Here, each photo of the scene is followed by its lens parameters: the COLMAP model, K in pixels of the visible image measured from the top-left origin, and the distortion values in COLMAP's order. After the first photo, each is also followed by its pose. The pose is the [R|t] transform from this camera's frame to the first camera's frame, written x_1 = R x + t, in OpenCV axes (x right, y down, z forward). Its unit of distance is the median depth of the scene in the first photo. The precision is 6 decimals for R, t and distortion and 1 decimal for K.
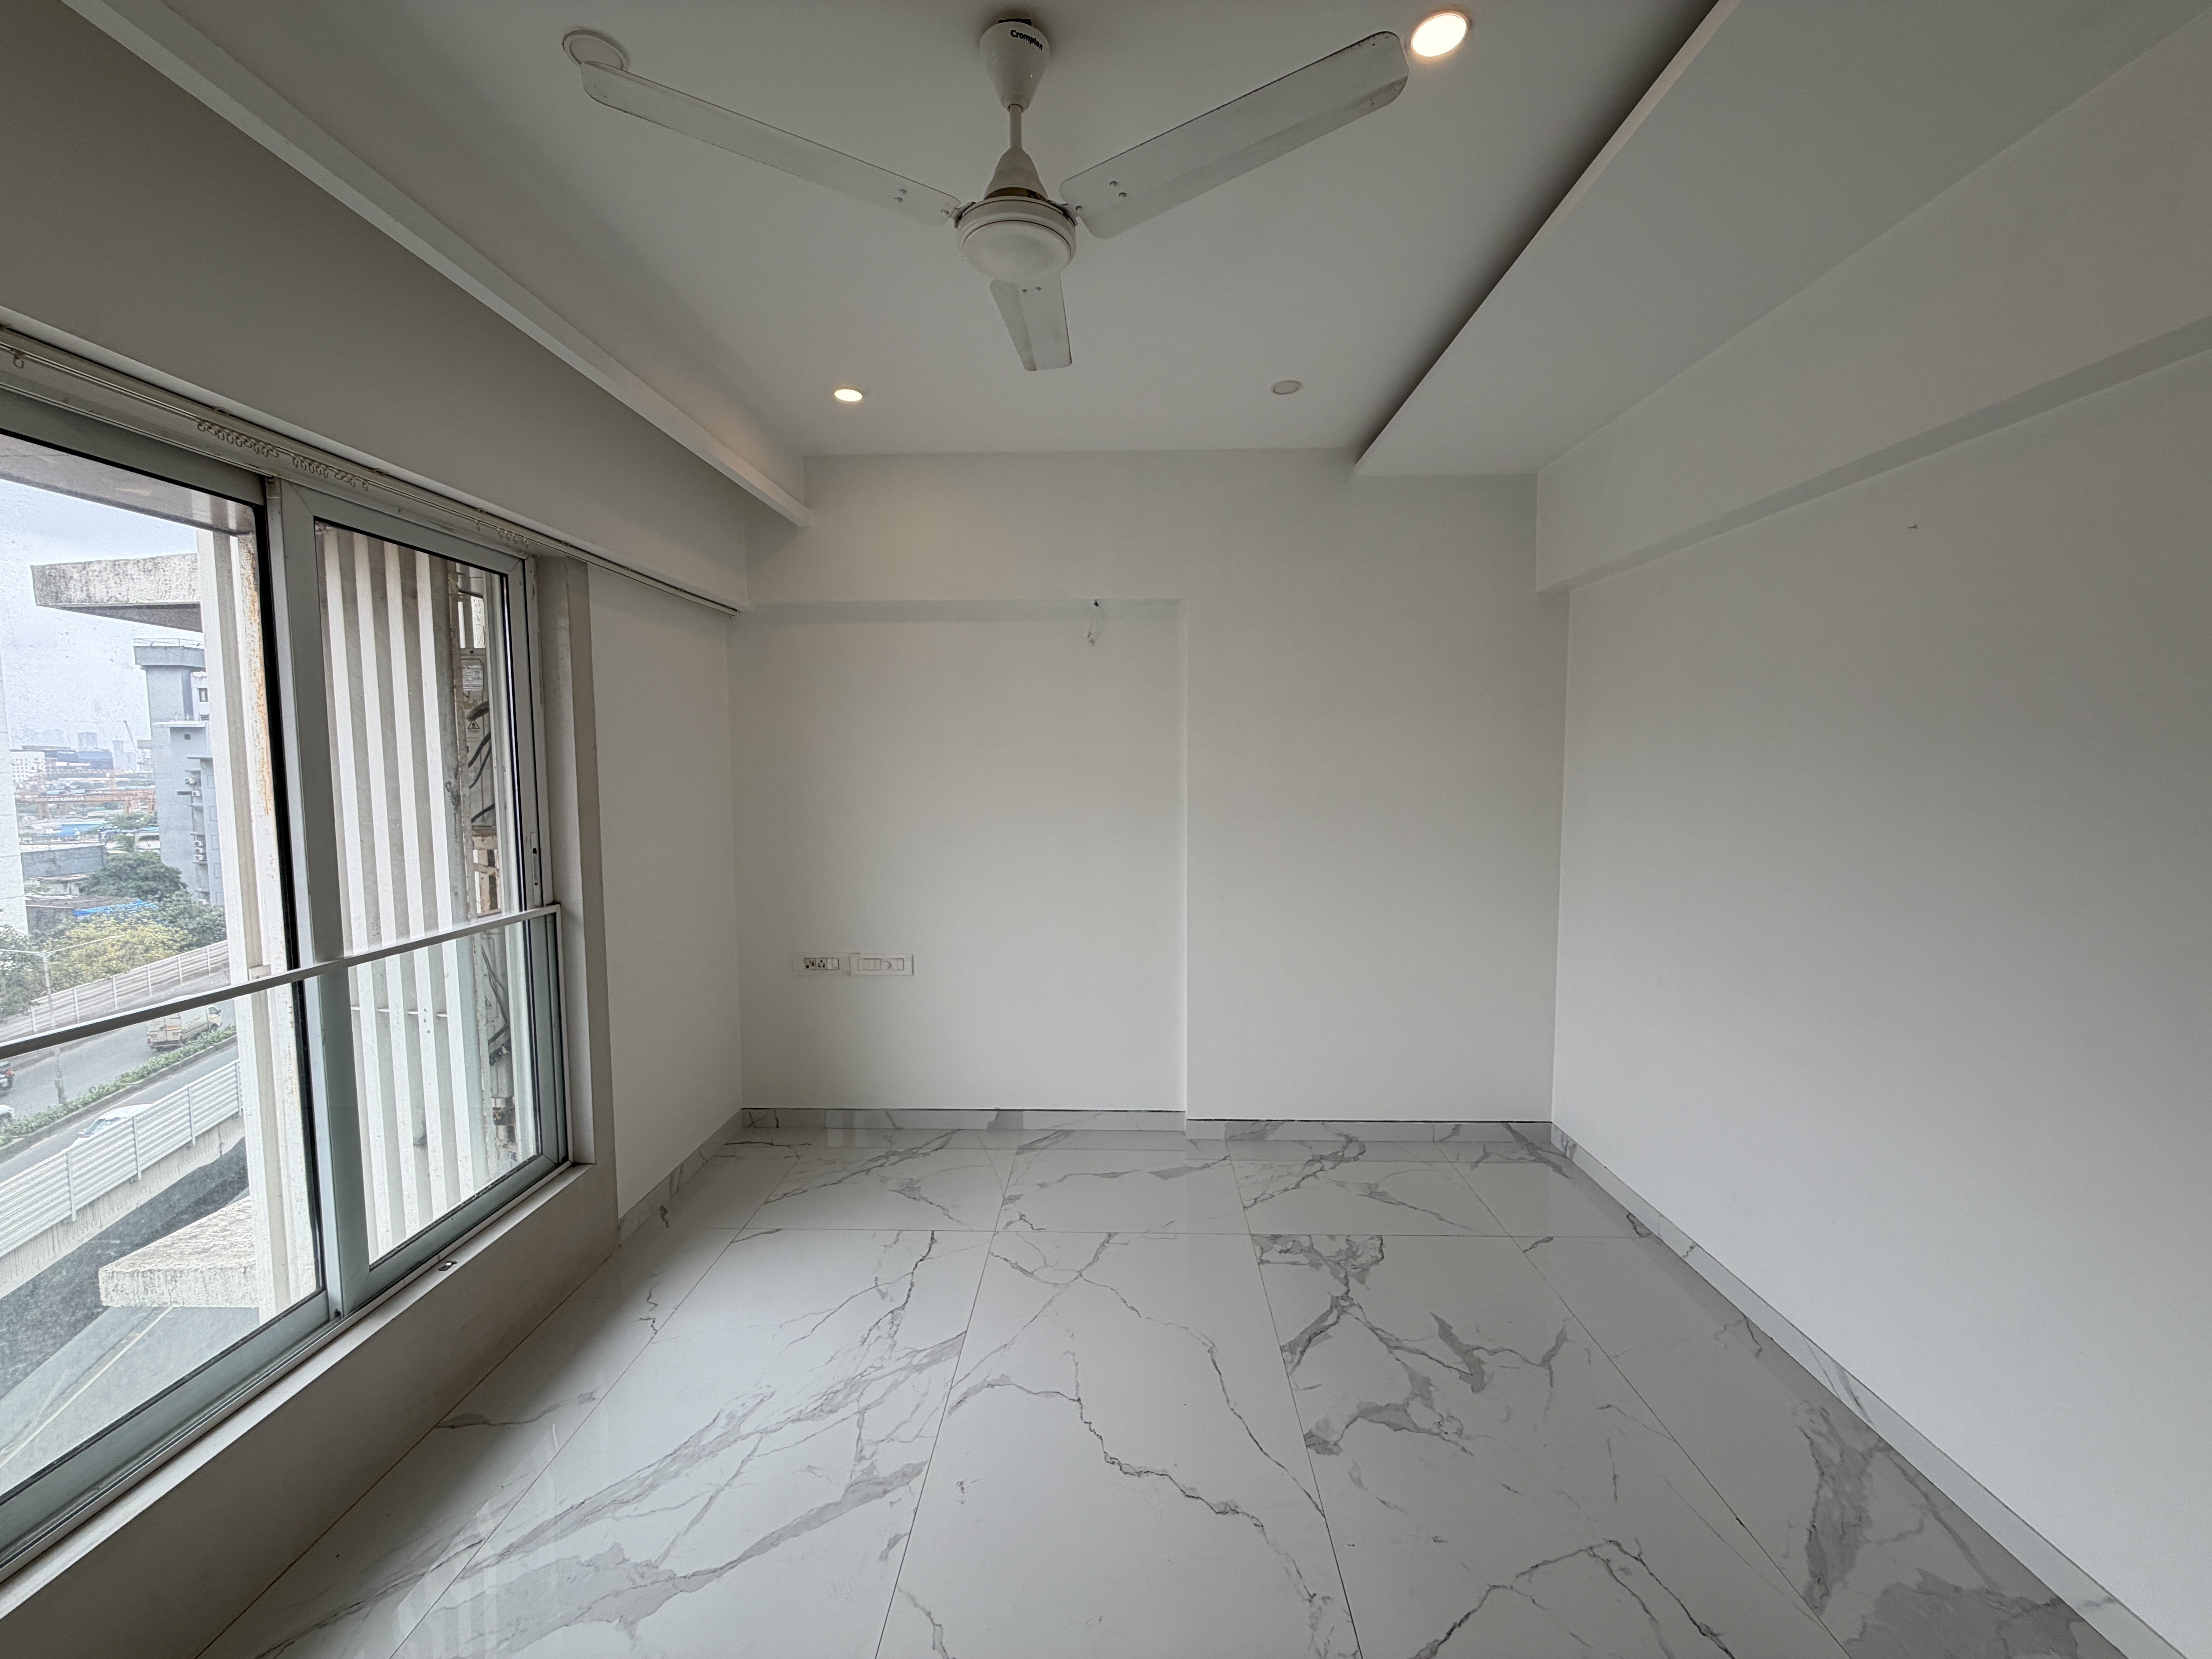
lens RADIAL K [[878.0, 0, 1110.9], [0, 878.0, 847.7], [0, 0, 1]] dist [0.002152, 0.000411]
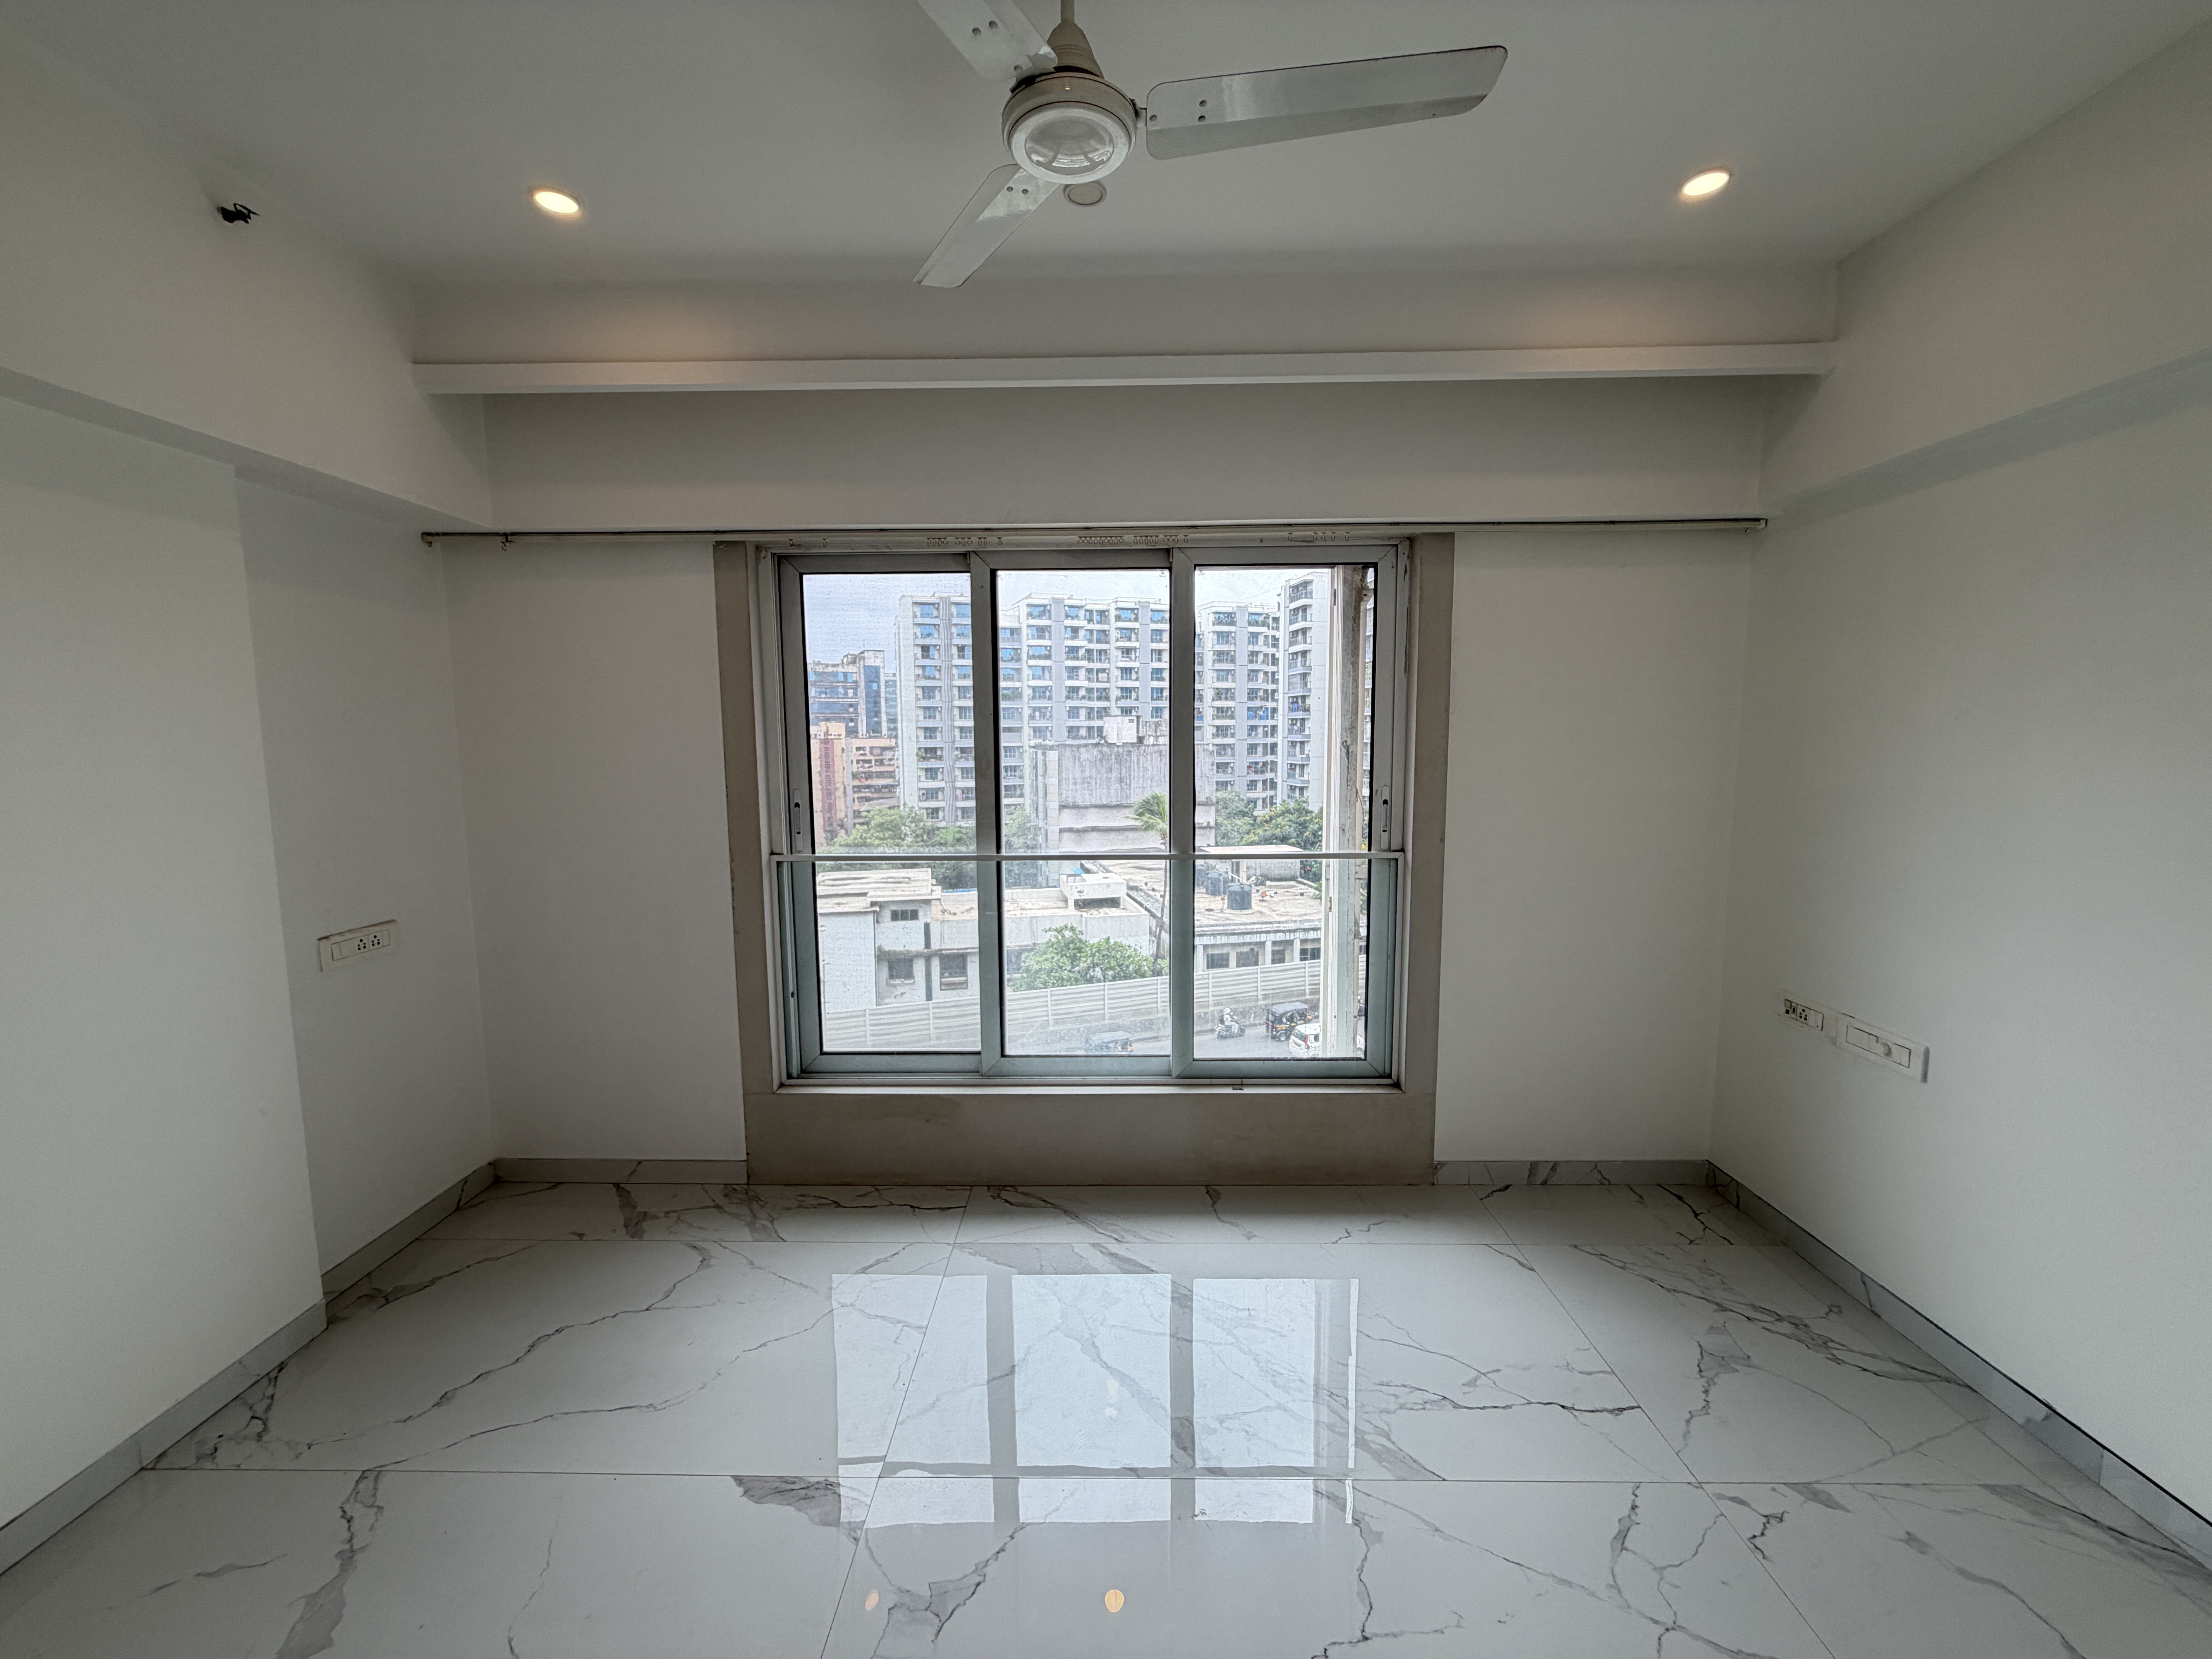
lens RADIAL K [[878.0, 0, 1093.4], [0, 878.0, 842.3], [0, 0, 1]] dist [0.002152, 0.000411]
pose [[0.003130, 0.126535, -0.991957, 0.437872], [-0.090940, 0.987888, 0.125729, -0.048551], [0.995851, 0.089816, 0.014599, 0.546143]]
